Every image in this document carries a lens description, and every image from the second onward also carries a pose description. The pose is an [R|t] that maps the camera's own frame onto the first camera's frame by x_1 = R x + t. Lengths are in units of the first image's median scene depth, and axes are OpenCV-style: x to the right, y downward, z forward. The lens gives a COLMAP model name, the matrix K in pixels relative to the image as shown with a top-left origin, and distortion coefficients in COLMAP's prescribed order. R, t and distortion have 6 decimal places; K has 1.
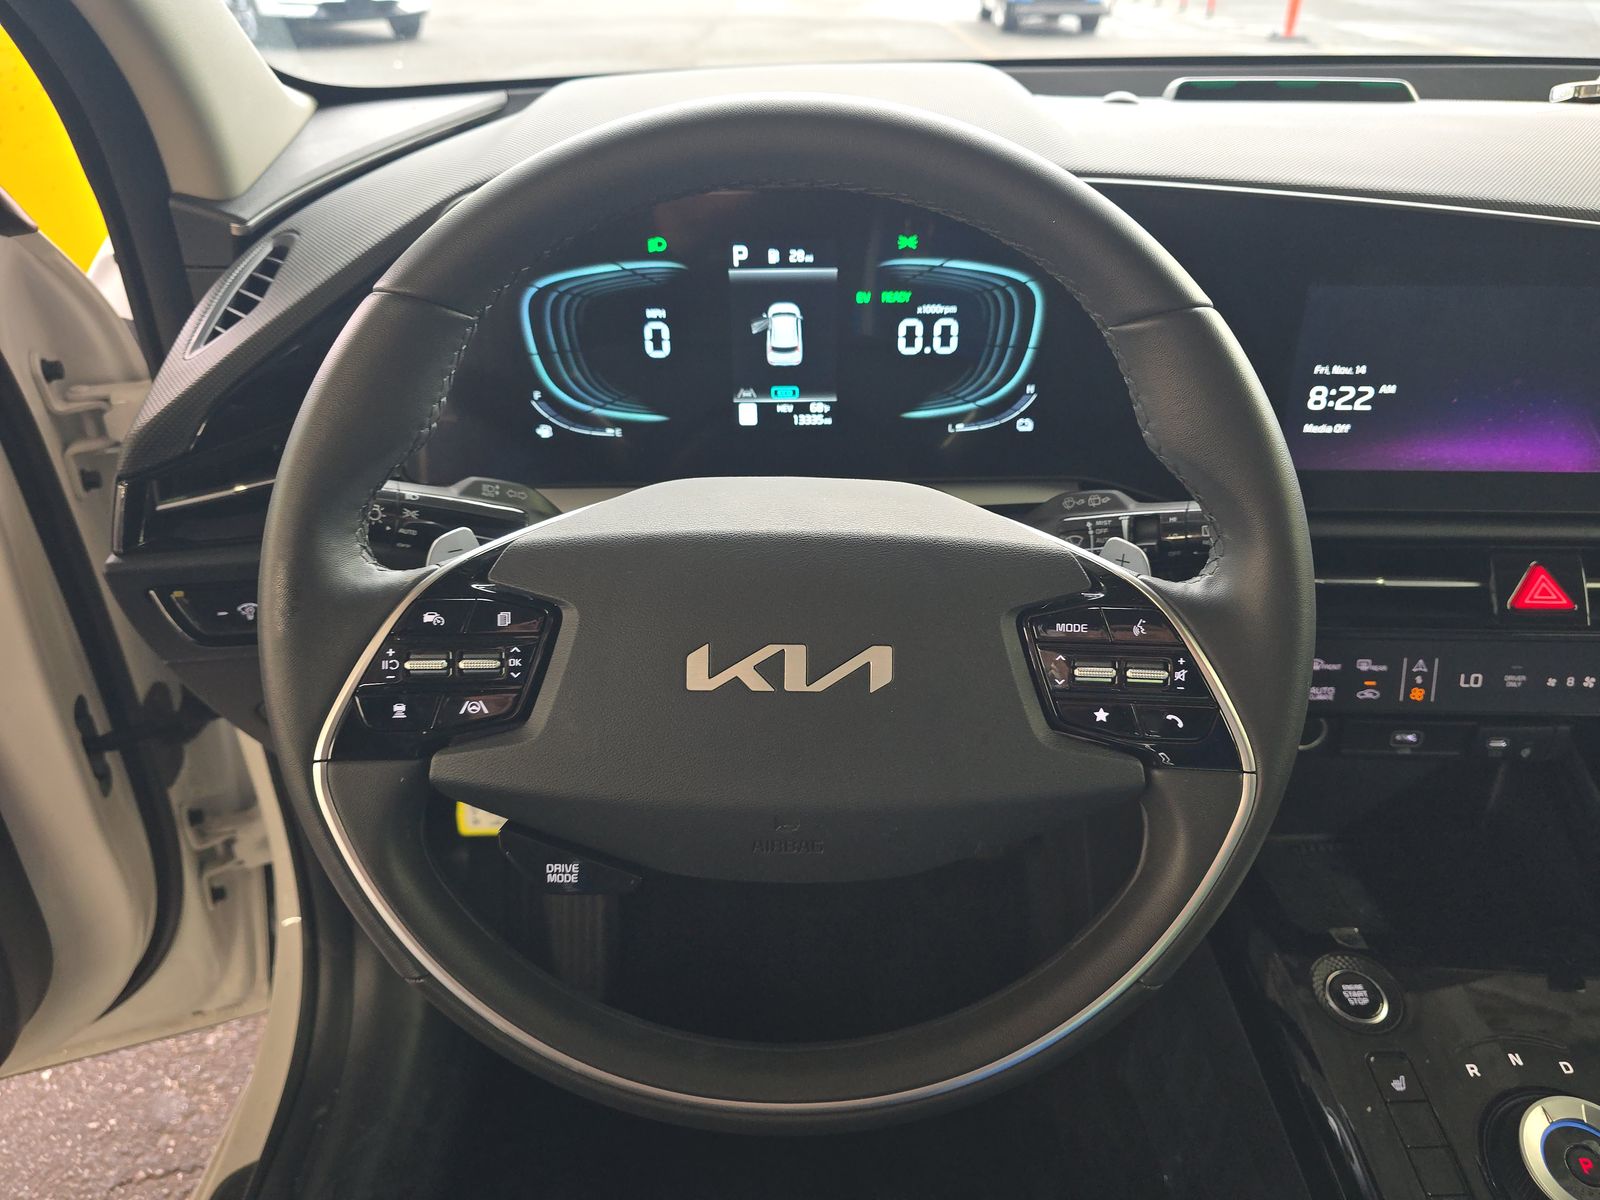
lens RADIAL K [[1092.0, 0, 800.0], [0, 1092.0, 600.0], [0, 0, 1]] dist [0.014800, -0.004102]
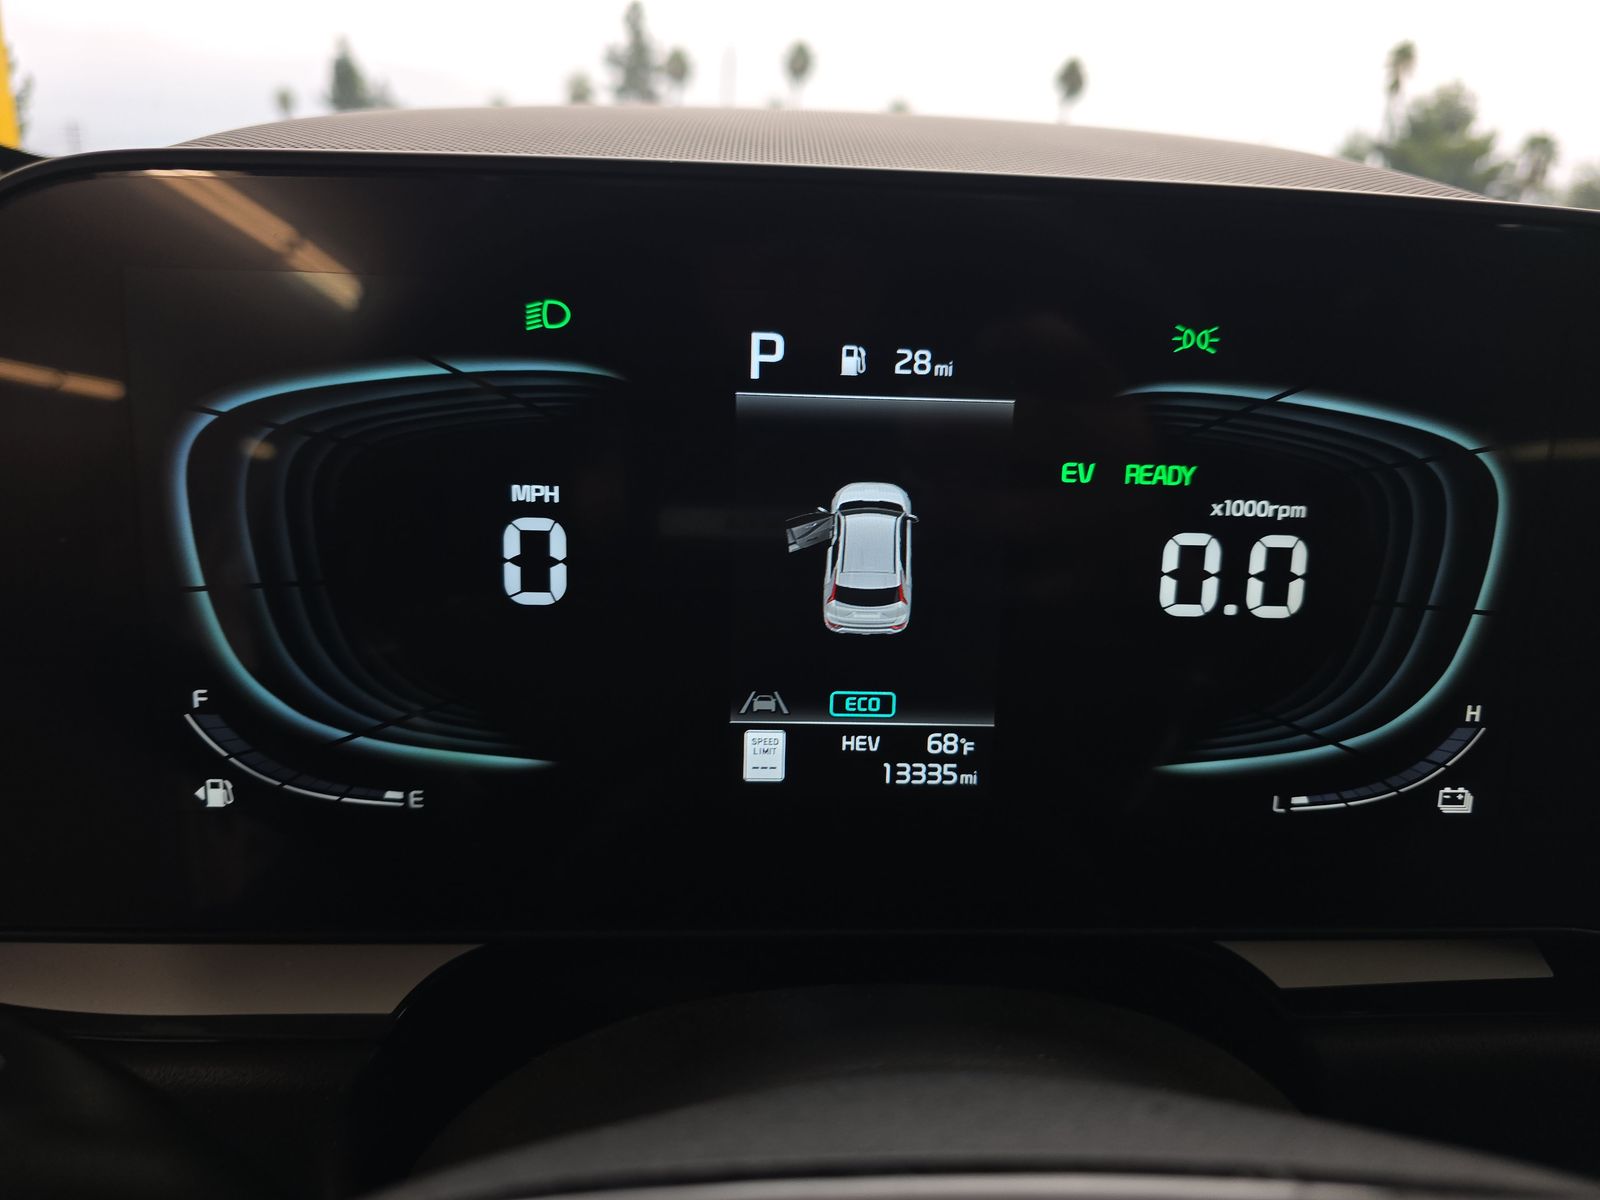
lens RADIAL K [[1068.7, 0, 800.0], [0, 1068.7, 587.4], [0, 0, 1]] dist [0.052484, -0.042334]
pose [[0.998450, 0.032190, 0.045405, -0.054997], [-0.020750, 0.972258, -0.232990, -0.142116], [-0.051645, 0.231687, 0.971419, 0.626395]]
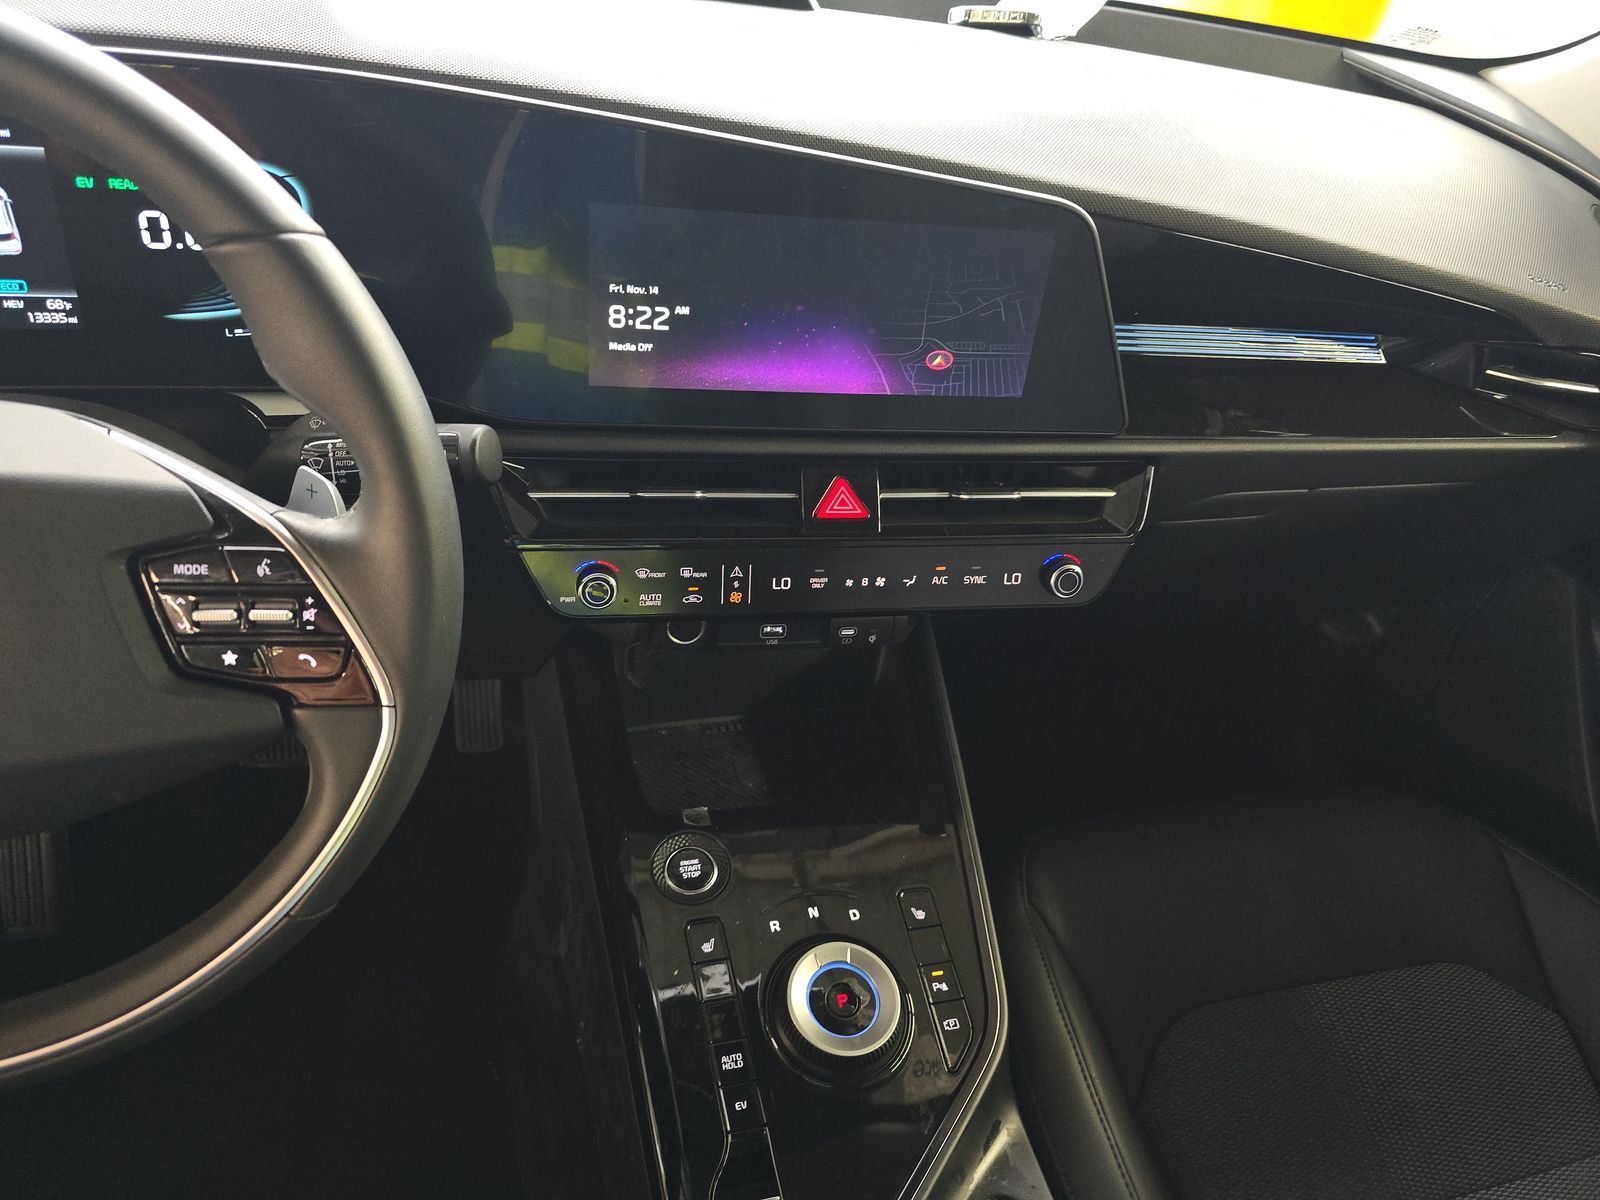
lens RADIAL K [[1068.7, 0, 800.0], [0, 1068.7, 587.4], [0, 0, 1]] dist [0.052484, -0.042334]
pose [[0.968255, -0.029639, 0.248202, 0.382966], [0.000768, 0.993294, 0.115617, -0.048980], [-0.249964, -0.111756, 0.961784, -0.033999]]
